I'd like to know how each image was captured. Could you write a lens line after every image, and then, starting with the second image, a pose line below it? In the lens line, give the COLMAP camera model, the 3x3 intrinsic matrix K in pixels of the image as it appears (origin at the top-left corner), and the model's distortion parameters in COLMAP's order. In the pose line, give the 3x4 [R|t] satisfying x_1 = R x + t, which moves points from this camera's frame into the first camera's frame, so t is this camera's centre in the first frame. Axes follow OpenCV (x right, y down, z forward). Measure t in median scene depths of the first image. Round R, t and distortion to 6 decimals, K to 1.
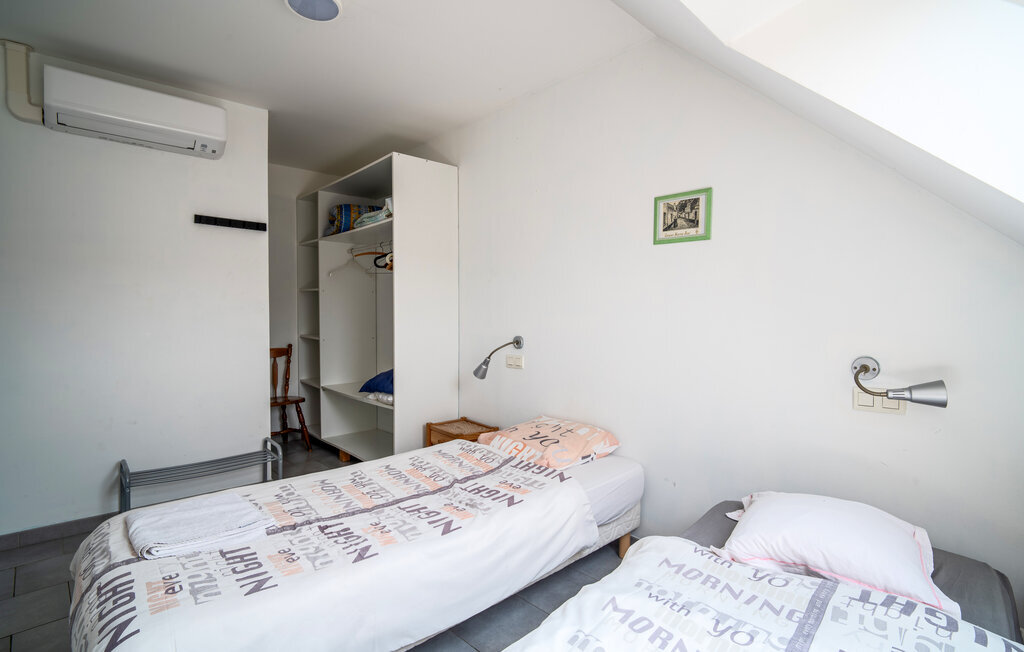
lens RADIAL K [[492.8, 0, 508.1], [0, 492.8, 325.0], [0, 0, 1]] dist [-0.002994, -0.000561]
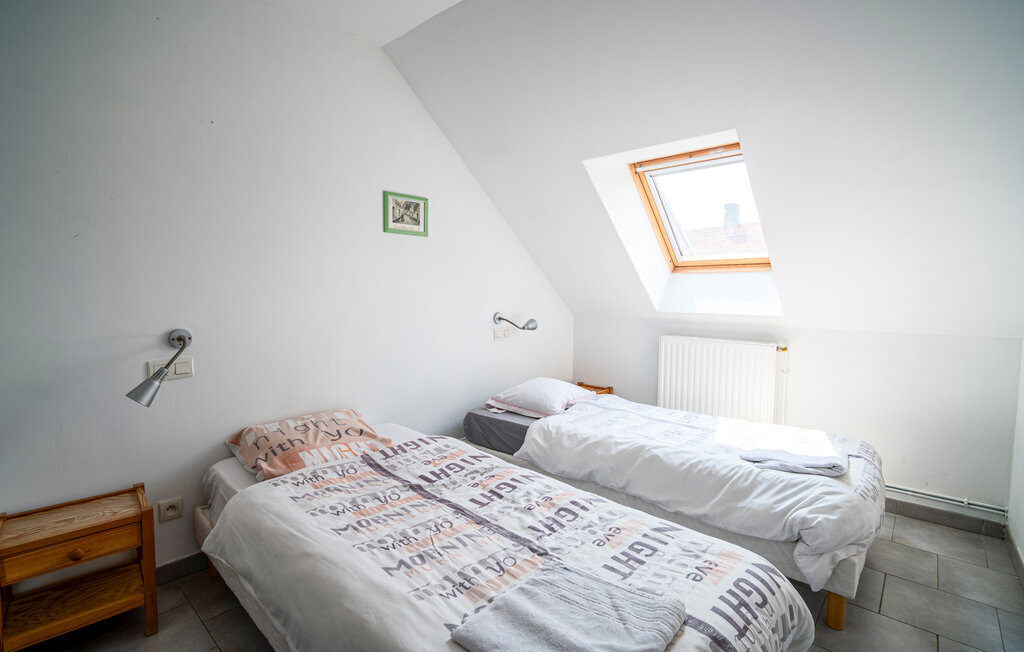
lens RADIAL K [[492.8, 0, 507.1], [0, 492.8, 327.6], [0, 0, 1]] dist [-0.002994, -0.000561]
pose [[-0.071826, -0.087547, 0.993568, -0.936875], [0.032923, 0.995390, 0.090088, -0.037228], [-0.996874, 0.039181, -0.068612, 0.845663]]
